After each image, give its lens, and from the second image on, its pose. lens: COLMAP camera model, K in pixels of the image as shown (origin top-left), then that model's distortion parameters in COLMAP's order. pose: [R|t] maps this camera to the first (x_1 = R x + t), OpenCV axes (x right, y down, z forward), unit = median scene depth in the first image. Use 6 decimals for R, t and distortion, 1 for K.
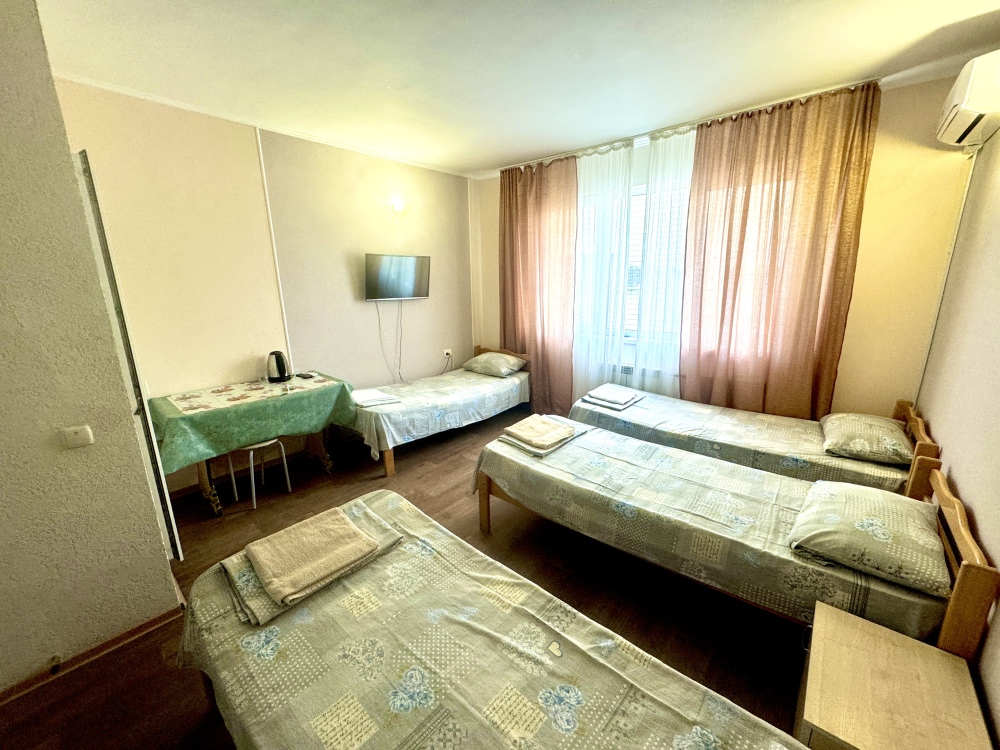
lens RADIAL K [[399.3, 0, 499.6], [0, 399.3, 373.8], [0, 0, 1]] dist [-0.003722, 0.000612]
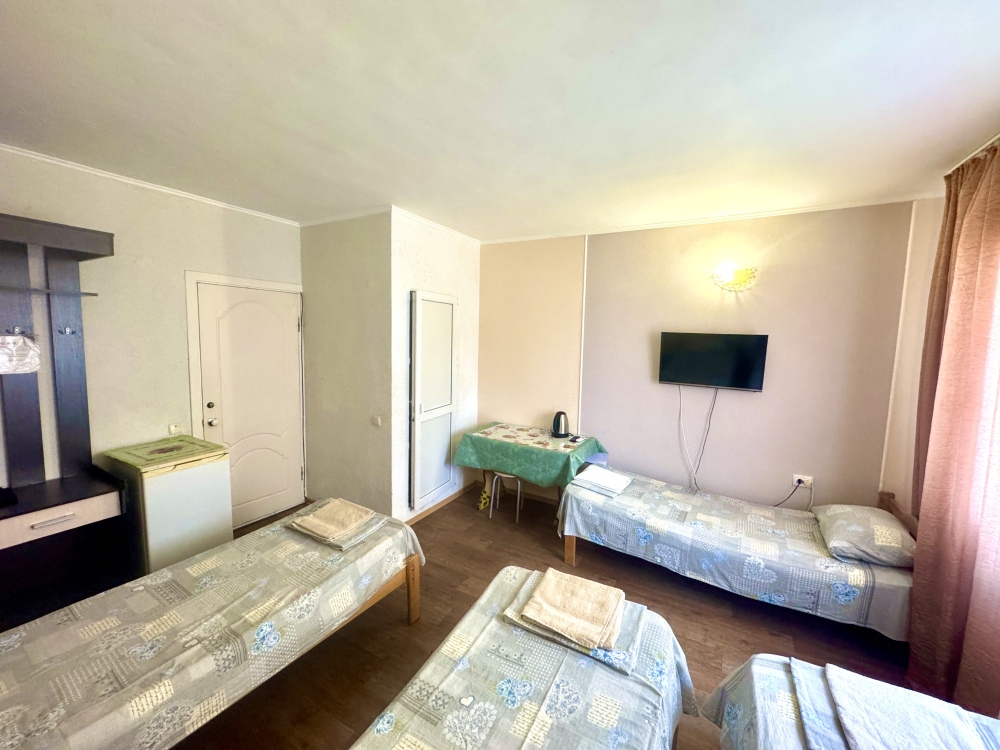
lens RADIAL K [[399.3, 0, 499.6], [0, 399.3, 373.8], [0, 0, 1]] dist [-0.003722, 0.000612]
pose [[0.191023, 0.116701, -0.974624, 0.559185], [-0.259096, 0.963688, 0.064610, -0.195651], [0.946773, 0.240179, 0.214324, 0.537190]]
